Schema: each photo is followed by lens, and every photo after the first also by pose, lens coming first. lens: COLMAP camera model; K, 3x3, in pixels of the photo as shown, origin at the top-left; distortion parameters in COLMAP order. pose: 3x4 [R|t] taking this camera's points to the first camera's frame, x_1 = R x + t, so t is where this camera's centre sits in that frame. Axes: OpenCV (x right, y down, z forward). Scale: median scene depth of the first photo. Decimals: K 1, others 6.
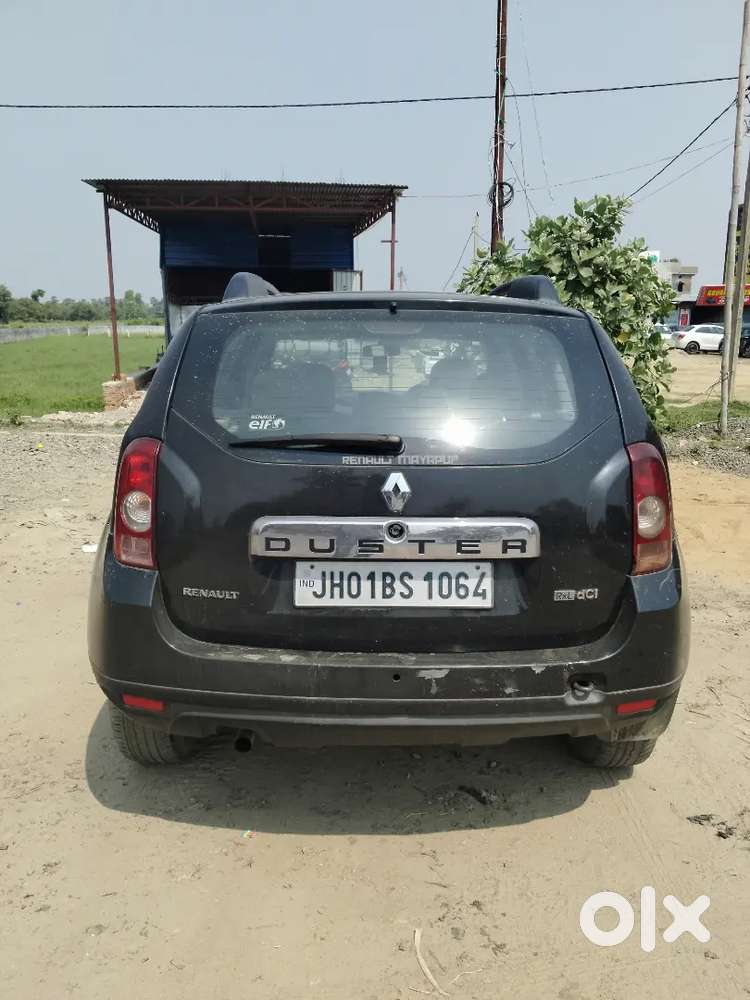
lens RADIAL K [[755.6, 0, 371.2], [0, 755.6, 492.2], [0, 0, 1]] dist [0.021086, -0.044000]
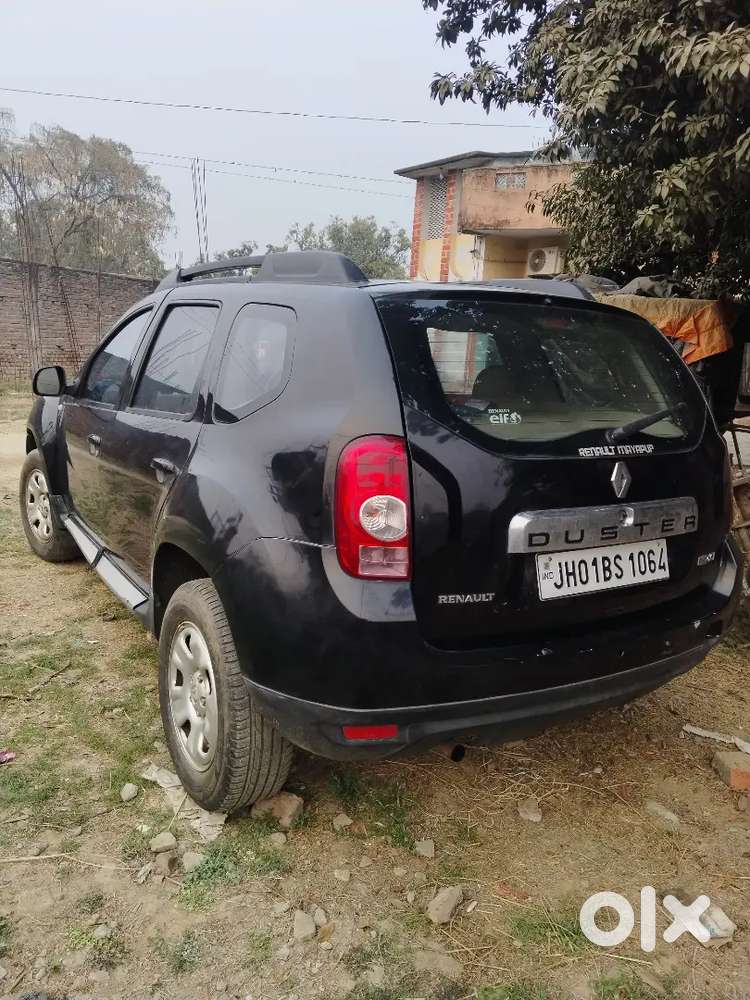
lens RADIAL K [[755.6, 0, 370.9], [0, 755.6, 495.2], [0, 0, 1]] dist [0.021086, -0.044000]
pose [[0.845425, -0.061714, 0.530516, -0.822117], [0.046155, 0.998028, 0.042546, -0.041269], [-0.532096, -0.011483, 0.846606, 0.271151]]
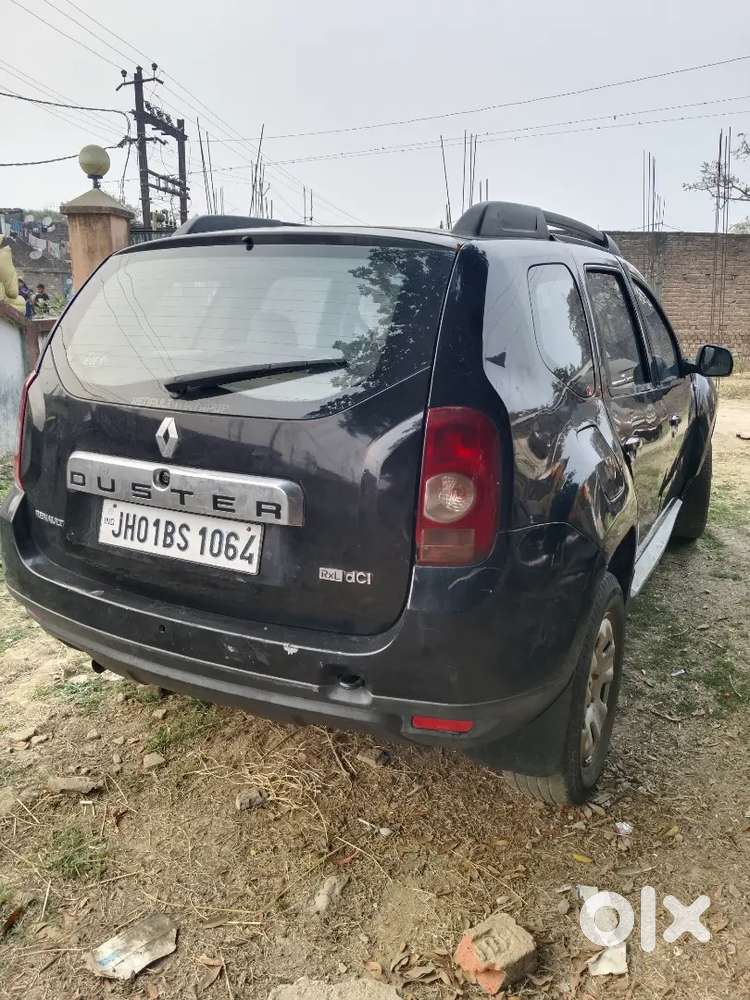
lens RADIAL K [[755.6, 0, 373.6], [0, 755.6, 497.7], [0, 0, 1]] dist [0.021086, -0.044000]
pose [[0.899396, 0.121584, -0.419885, 0.658617], [-0.095864, 0.992018, 0.081914, -0.027748], [0.426493, -0.033421, 0.903873, 0.238149]]
